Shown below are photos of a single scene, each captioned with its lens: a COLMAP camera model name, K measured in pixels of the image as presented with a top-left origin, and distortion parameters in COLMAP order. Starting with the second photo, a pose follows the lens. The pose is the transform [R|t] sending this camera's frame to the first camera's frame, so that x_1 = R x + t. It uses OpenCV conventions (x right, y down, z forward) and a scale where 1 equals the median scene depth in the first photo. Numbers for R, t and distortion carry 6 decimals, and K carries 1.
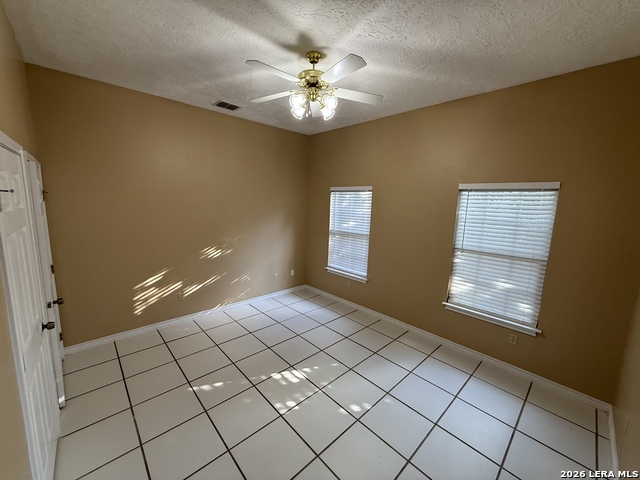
lens RADIAL K [[255.3, 0, 318.6], [0, 255.3, 239.6], [0, 0, 1]] dist [0.000113, 0.000098]
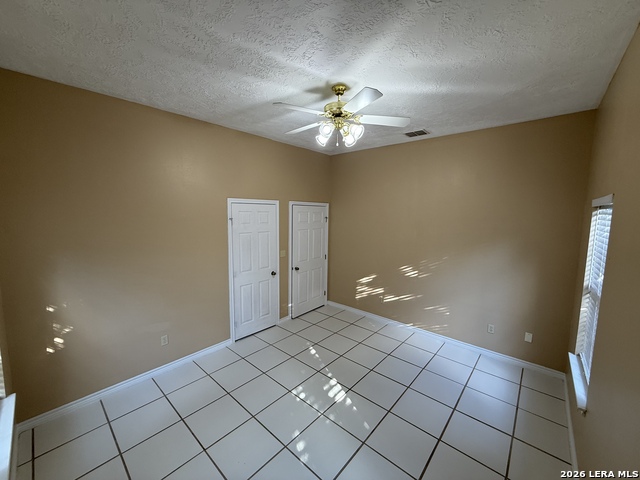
lens RADIAL K [[254.7, 0, 320.0], [0, 254.7, 240.0], [0, 0, 1]] dist [0.002835, 0.000214]
pose [[0.093877, 0.075226, -0.992738, 0.696072], [-0.157791, 0.985662, 0.059768, -0.098489], [0.983000, 0.151034, 0.104400, 0.588238]]
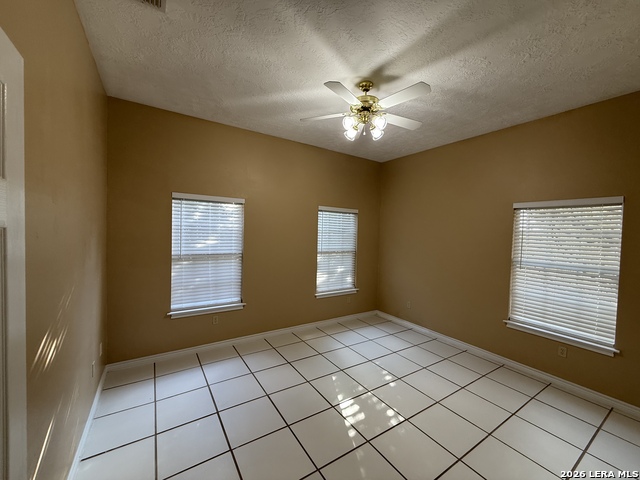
lens RADIAL K [[255.3, 0, 318.6], [0, 255.3, 239.6], [0, 0, 1]] dist [0.000113, 0.000098]
pose [[0.177581, -0.055037, 0.982566, -0.772207], [0.125916, 0.991499, 0.032781, -0.072765], [-0.976017, 0.117899, 0.183002, 0.700419]]
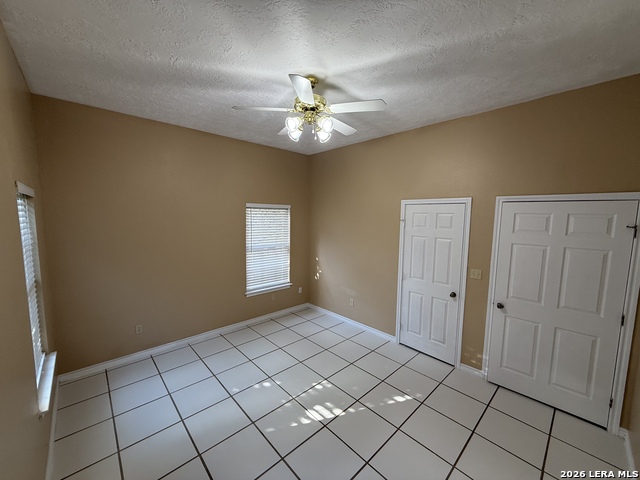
lens RADIAL K [[255.3, 0, 318.6], [0, 255.3, 239.6], [0, 0, 1]] dist [0.000113, 0.000098]
pose [[-0.998903, -0.046752, -0.002759, -0.048831], [-0.045999, 0.968331, 0.245394, -0.233082], [-0.008801, 0.245252, -0.969419, 1.390724]]
